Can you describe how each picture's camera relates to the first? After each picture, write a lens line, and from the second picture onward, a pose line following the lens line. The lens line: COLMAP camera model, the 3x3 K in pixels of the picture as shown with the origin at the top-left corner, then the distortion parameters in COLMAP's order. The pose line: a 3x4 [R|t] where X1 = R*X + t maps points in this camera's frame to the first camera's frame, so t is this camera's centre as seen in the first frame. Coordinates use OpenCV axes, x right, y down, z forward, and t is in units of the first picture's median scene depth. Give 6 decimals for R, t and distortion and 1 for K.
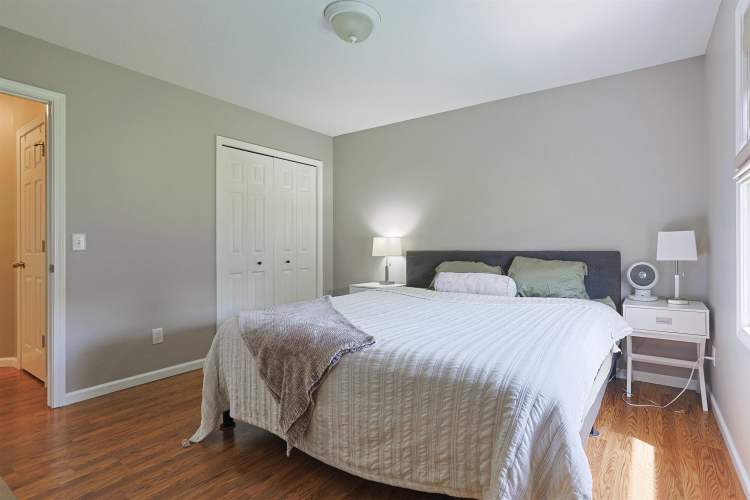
lens RADIAL K [[358.2, 0, 376.3], [0, 358.2, 245.9], [0, 0, 1]] dist [-0.002005, -0.000086]
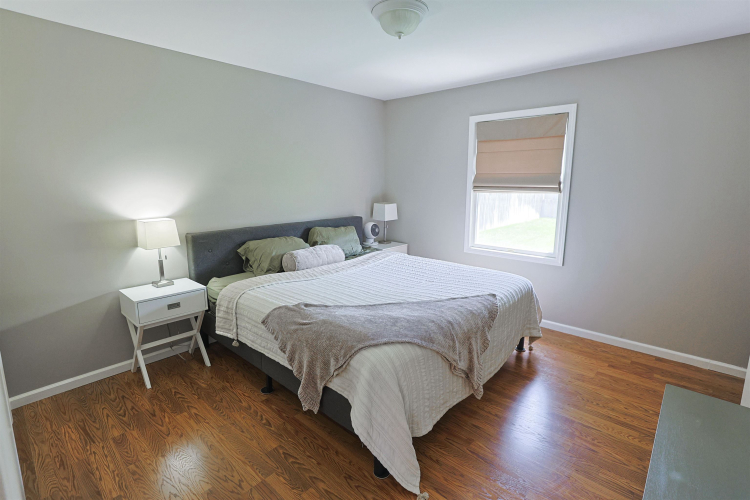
lens RADIAL K [[358.2, 0, 376.3], [0, 358.2, 245.9], [0, 0, 1]] dist [-0.002005, -0.000086]
pose [[0.080202, -0.157682, 0.984228, -0.777205], [-0.004748, 0.987337, 0.158567, -0.098137], [-0.996767, -0.017391, 0.078437, 0.819015]]
